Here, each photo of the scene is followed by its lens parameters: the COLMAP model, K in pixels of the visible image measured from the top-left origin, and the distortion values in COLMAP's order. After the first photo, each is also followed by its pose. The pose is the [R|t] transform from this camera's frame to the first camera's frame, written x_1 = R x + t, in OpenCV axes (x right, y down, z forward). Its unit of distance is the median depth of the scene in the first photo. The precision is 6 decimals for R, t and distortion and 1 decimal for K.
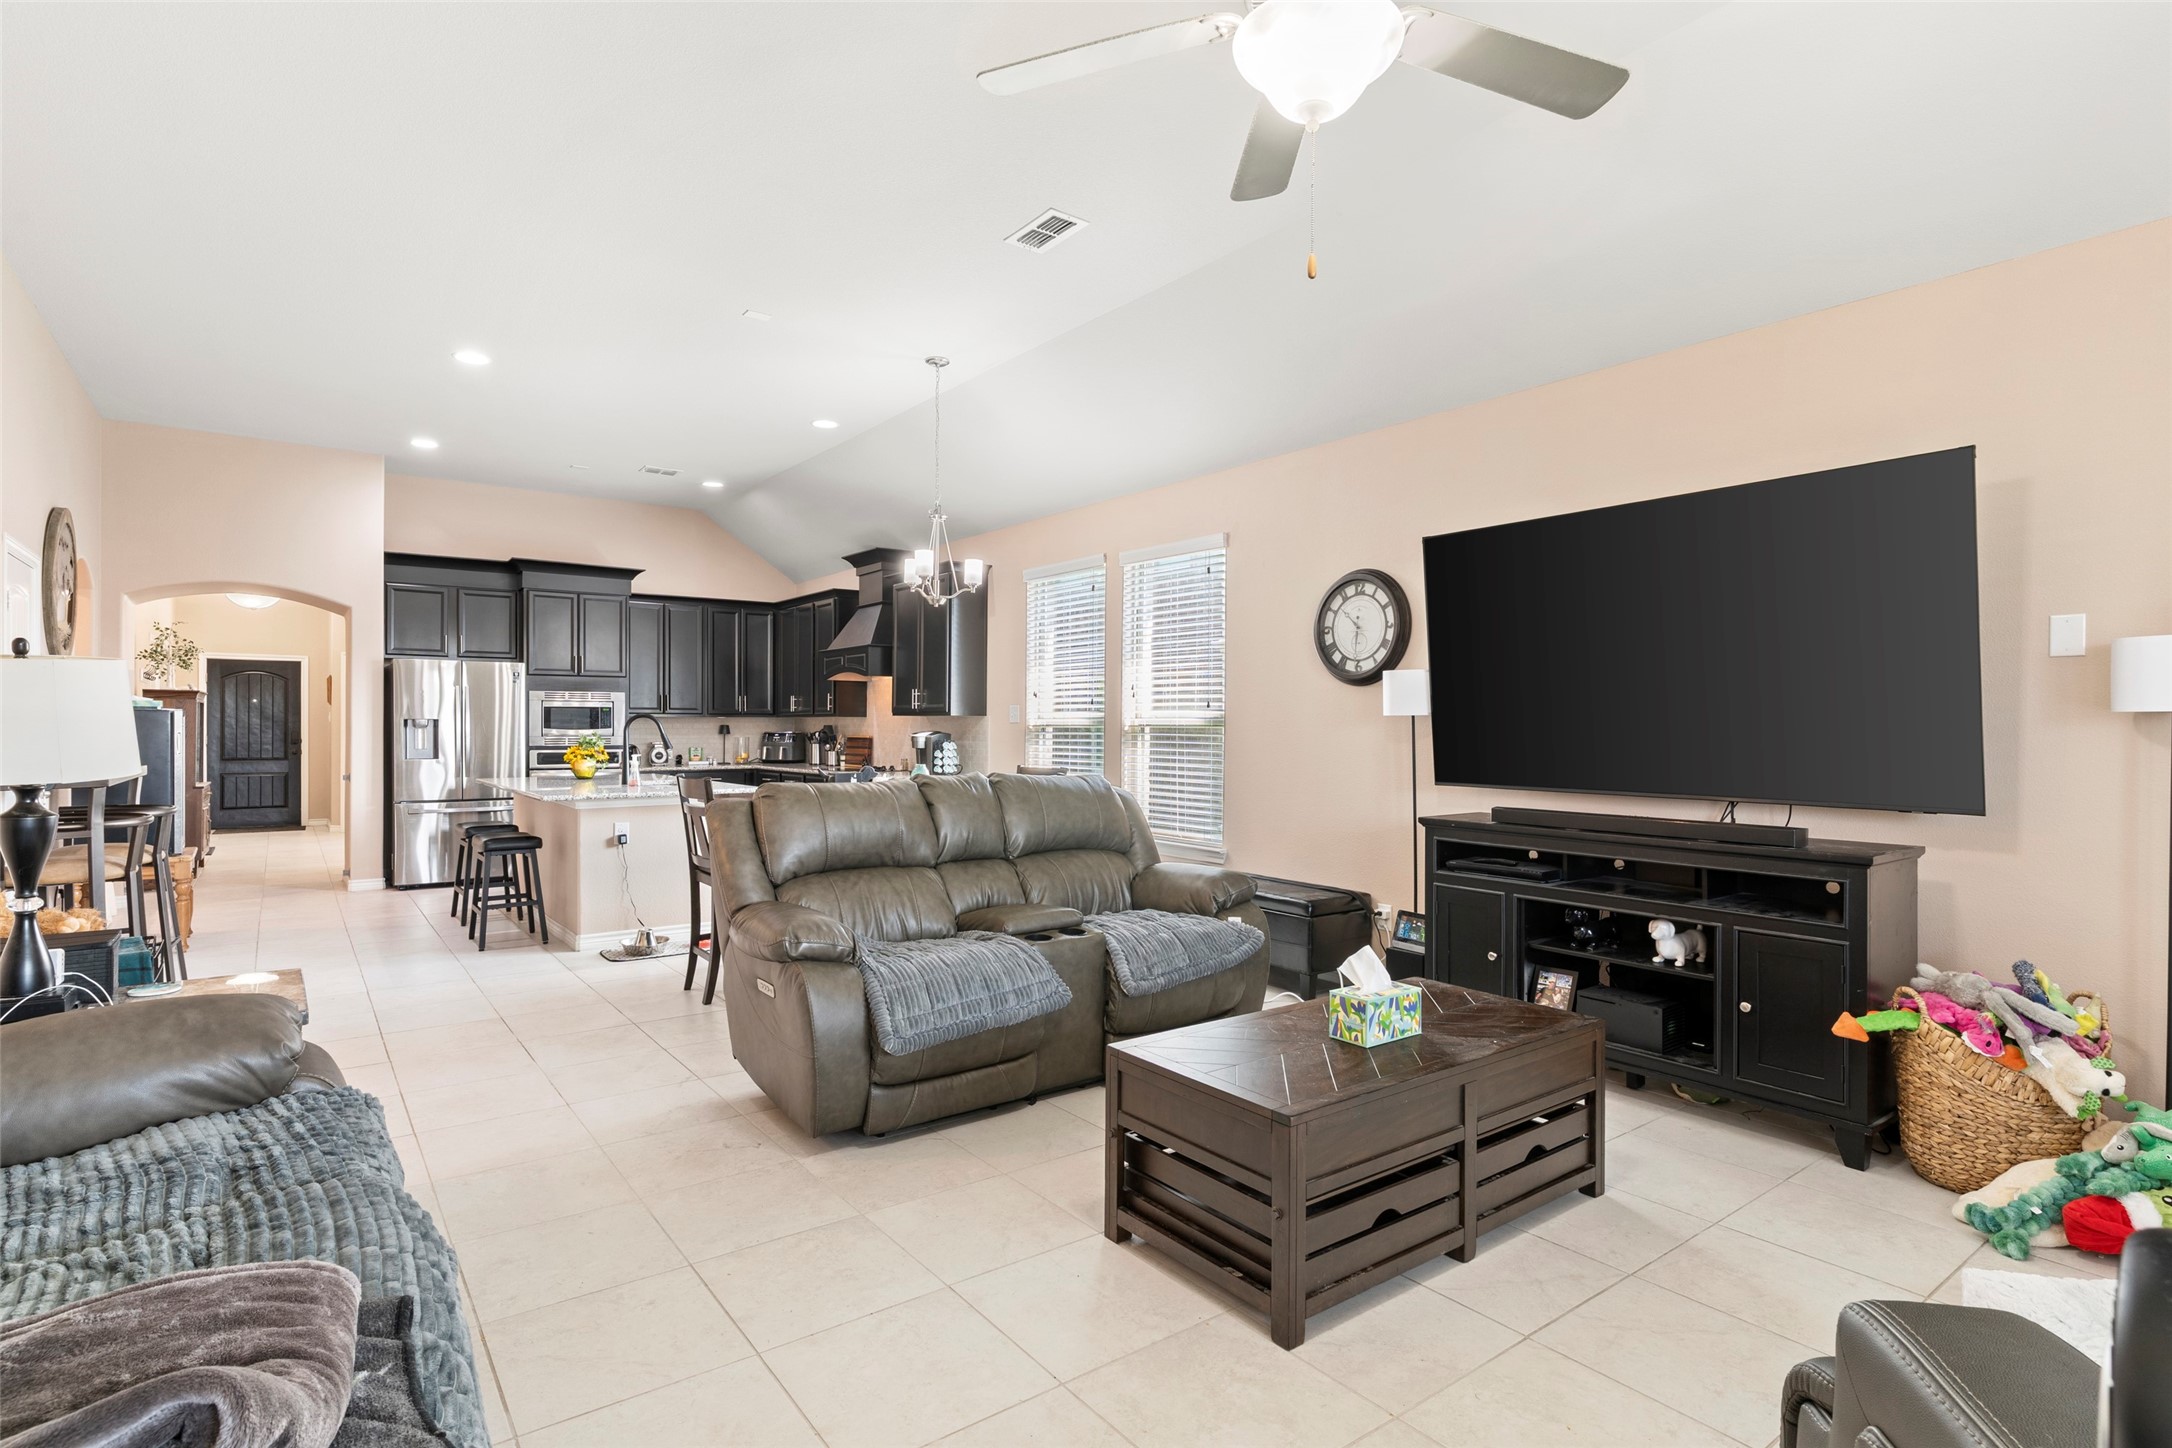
lens RADIAL K [[1082.9, 0, 1066.0], [0, 1082.9, 731.7], [0, 0, 1]] dist [-0.001334, 0.001777]
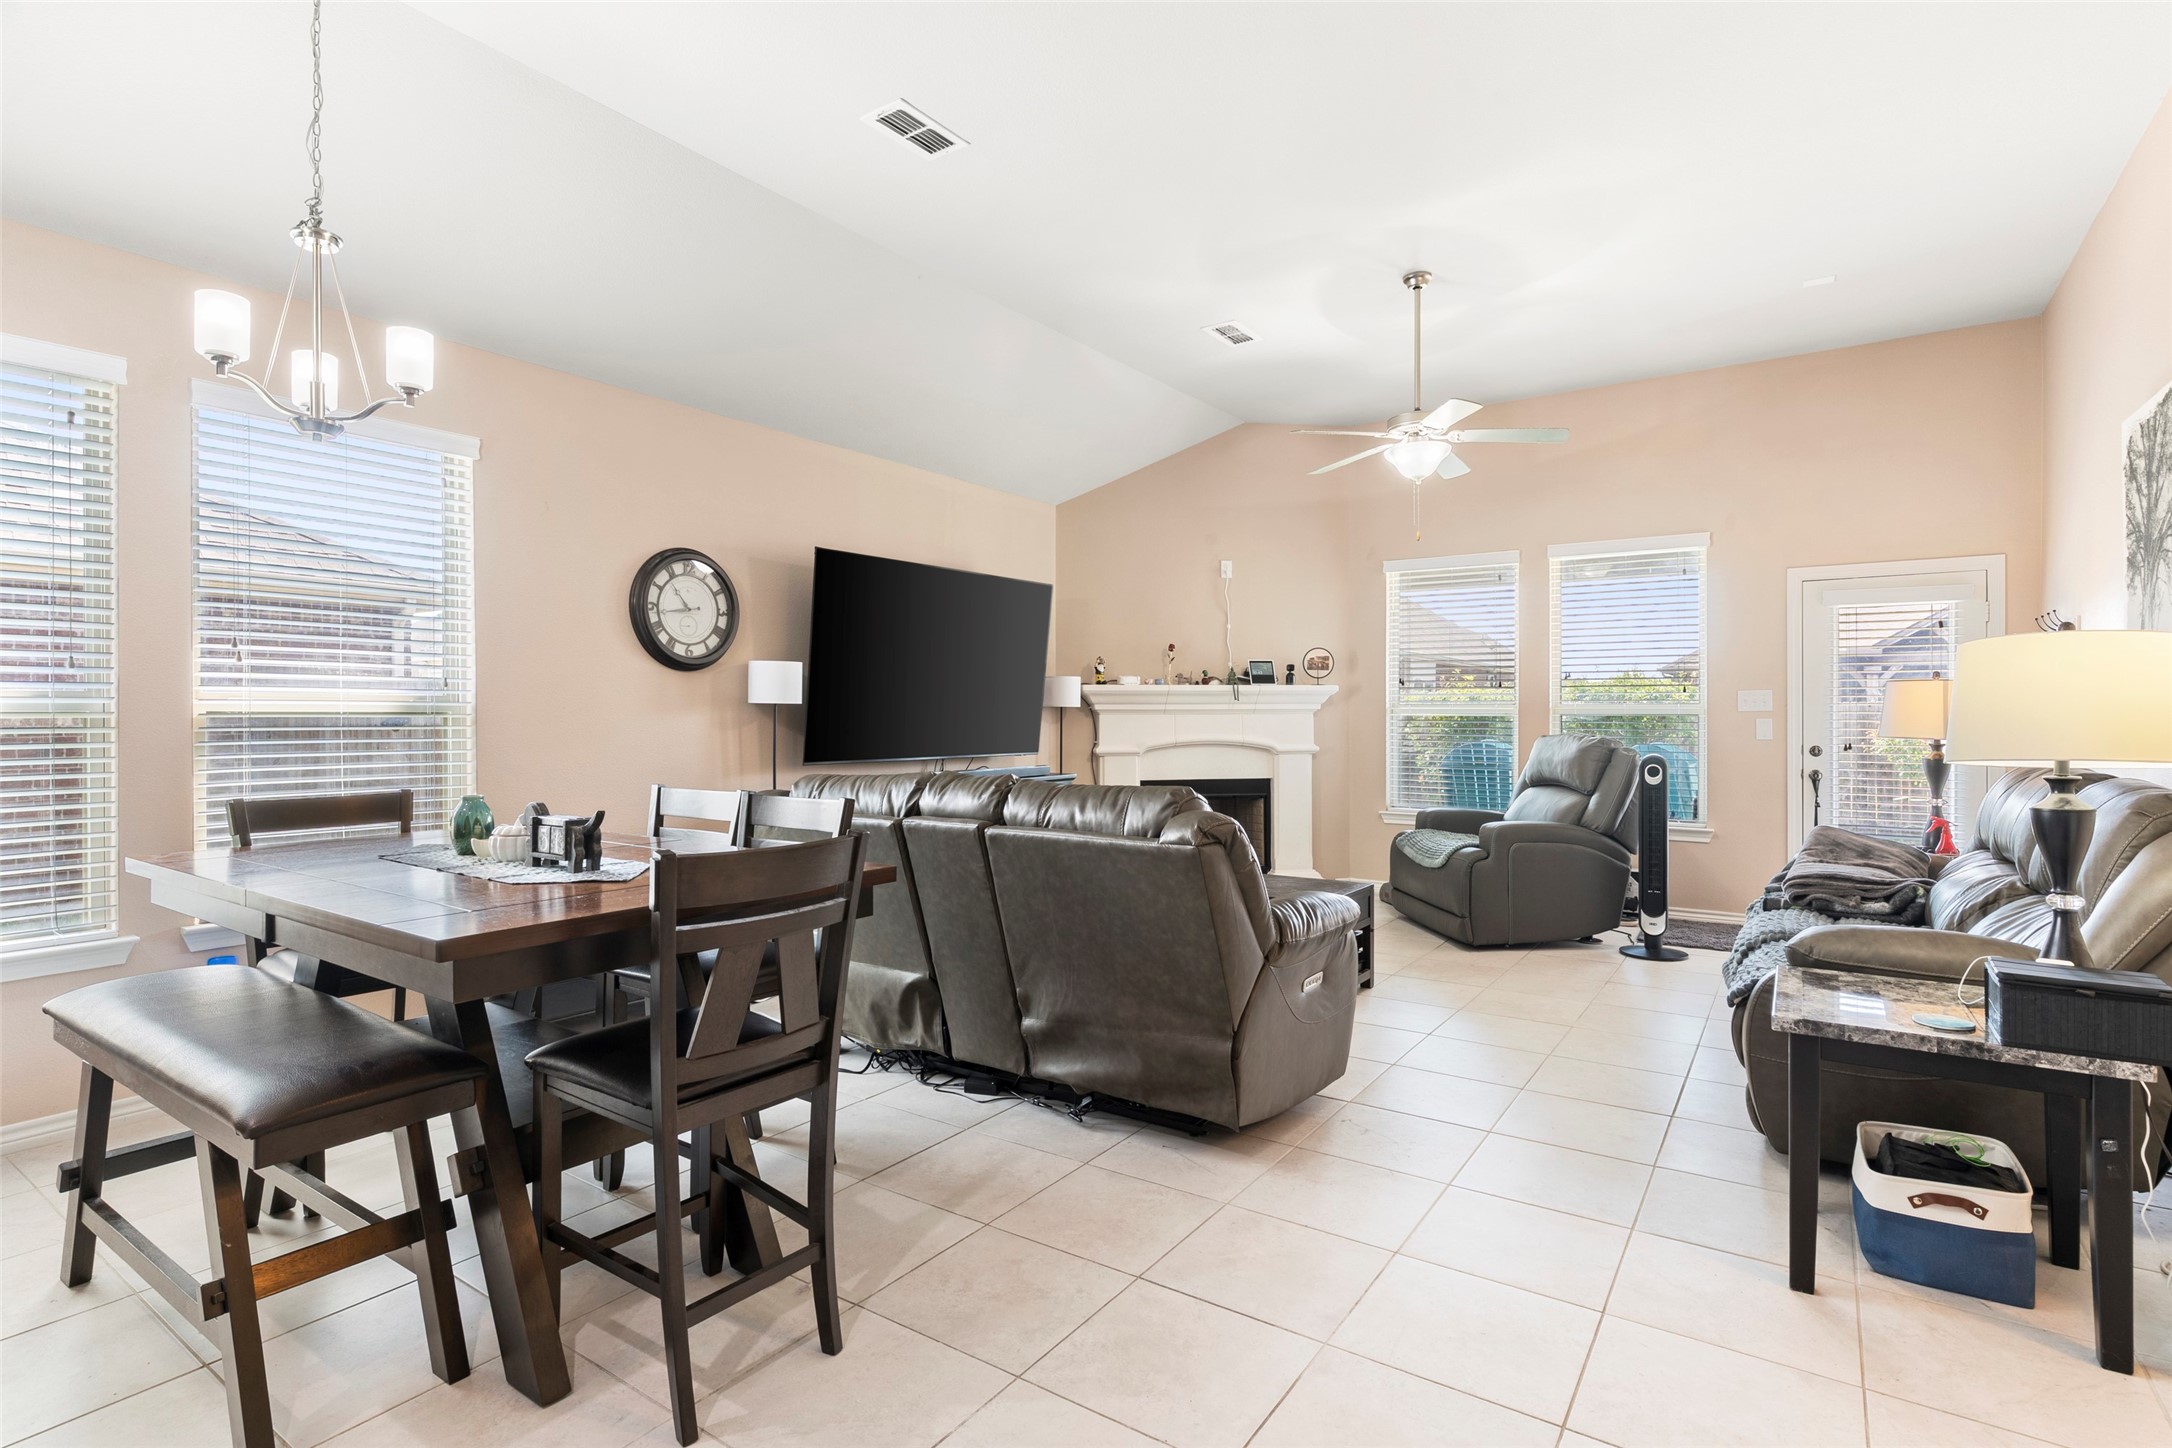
lens RADIAL K [[1082.9, 0, 1071.3], [0, 1082.9, 716.0], [0, 0, 1]] dist [-0.001334, 0.001777]
pose [[-0.336002, -0.001583, 0.941860, -0.719986], [0.005545, 0.999978, 0.003659, -0.004507], [-0.941845, 0.006452, -0.335986, 0.982029]]
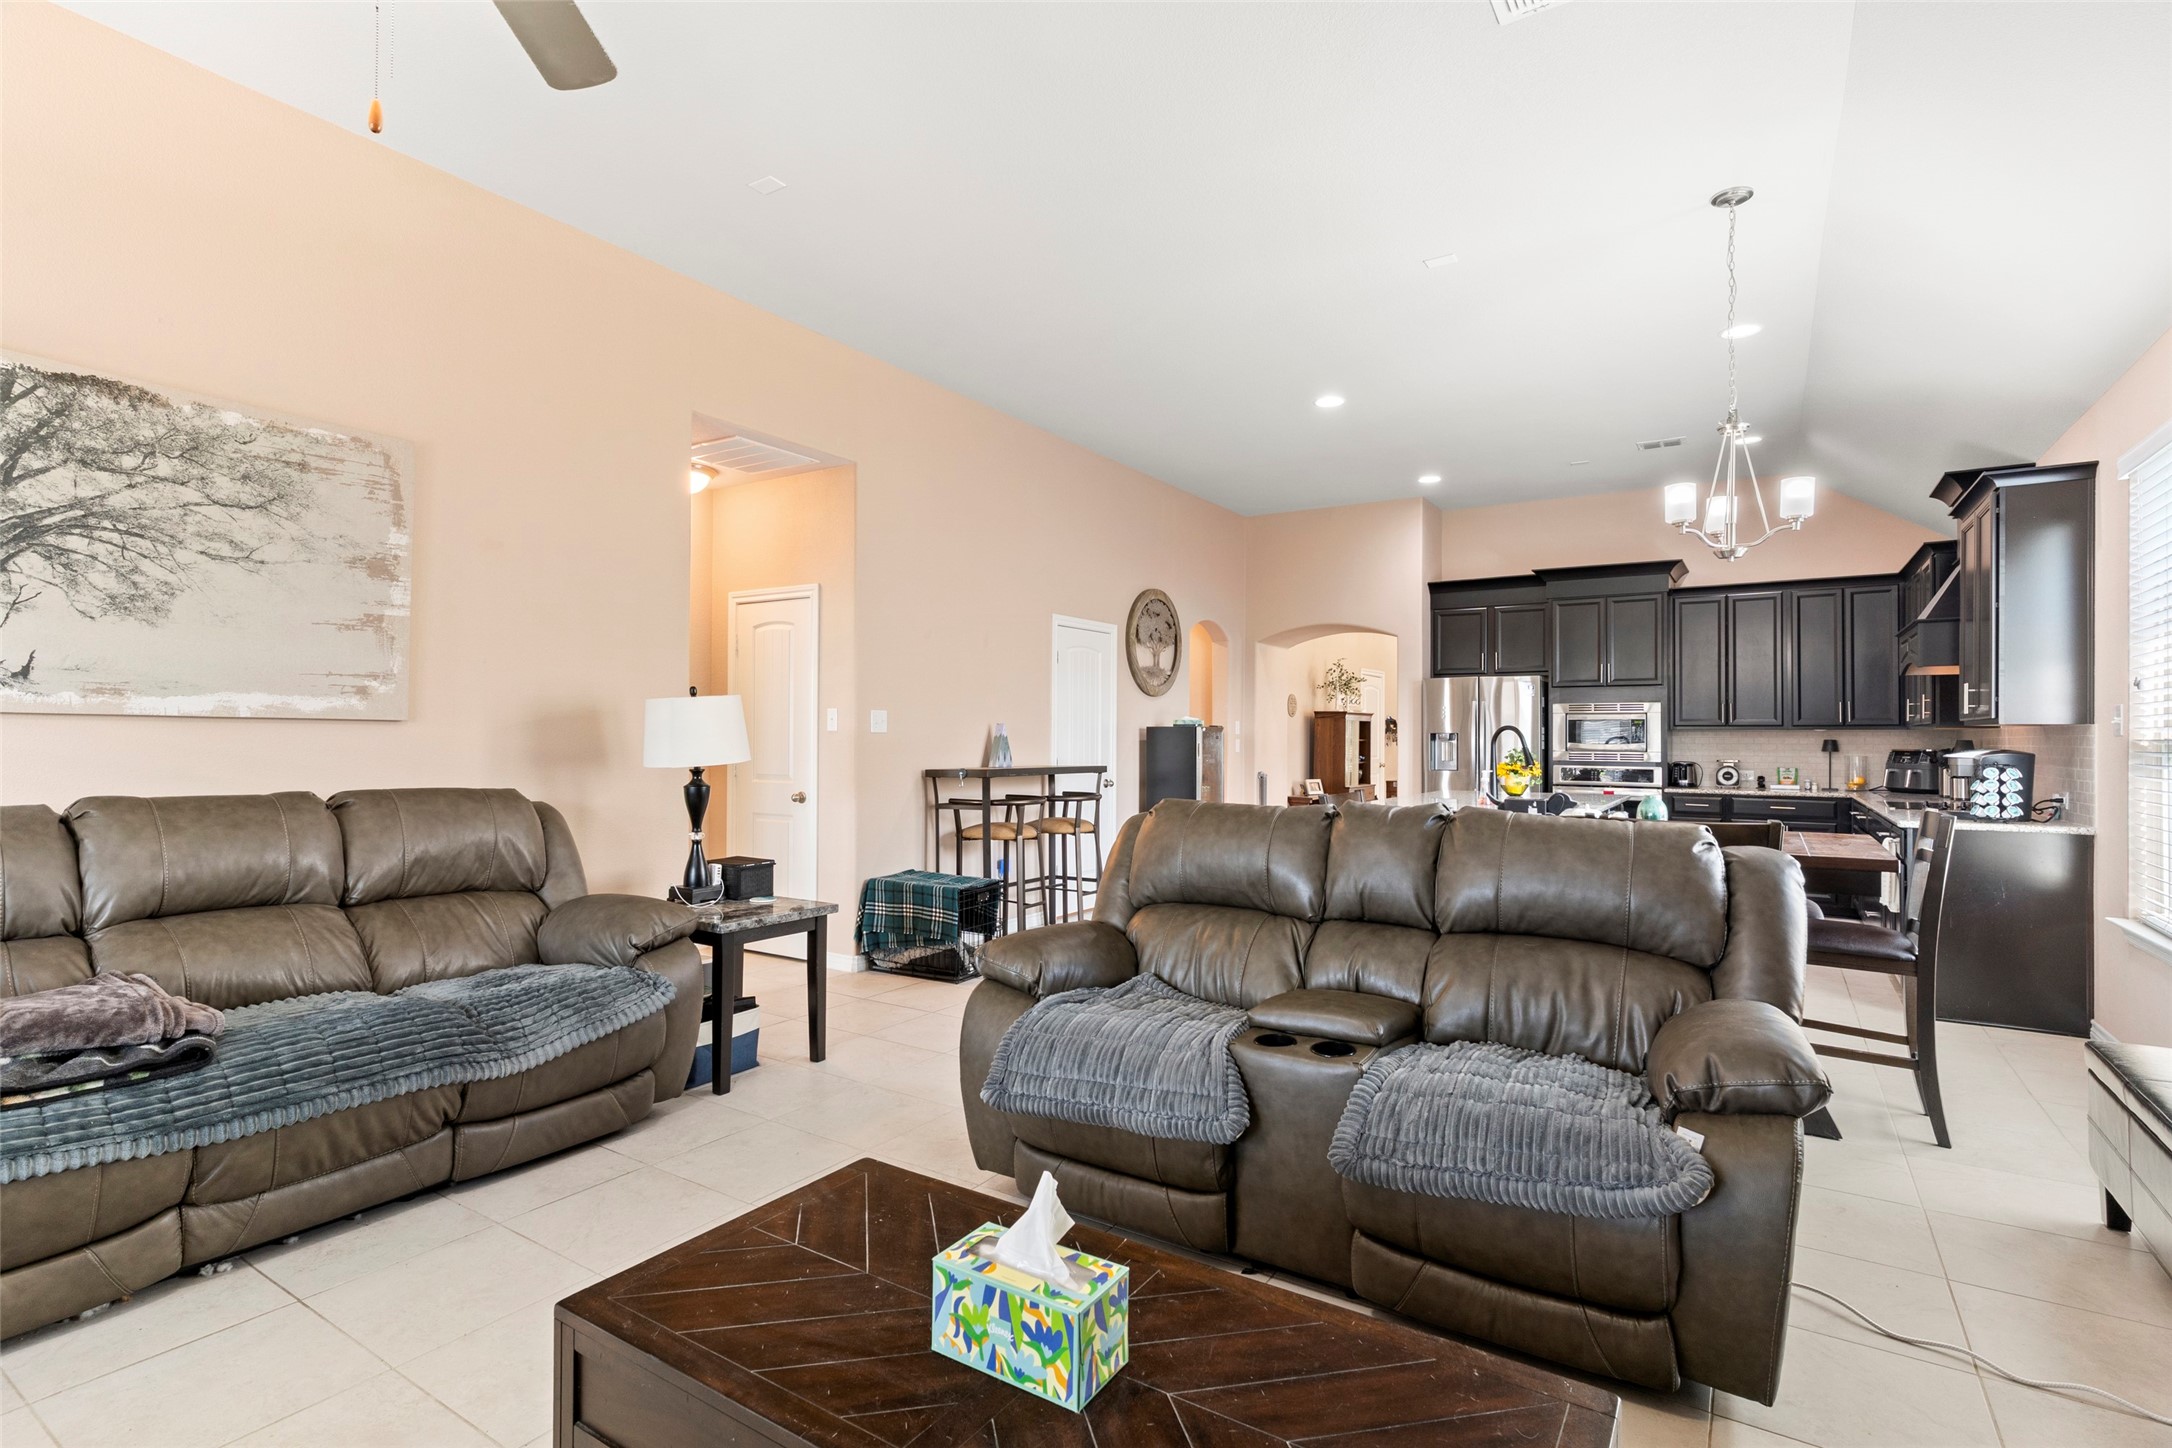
lens RADIAL K [[1044.4, 0, 1070.9], [0, 1044.4, 728.4], [0, 0, 1]] dist [0.005074, 0.000676]
pose [[0.343424, -0.008517, -0.939142, 0.396586], [-0.008925, 0.999884, -0.012332, -0.000548], [0.939138, 0.012617, 0.343308, 0.452833]]
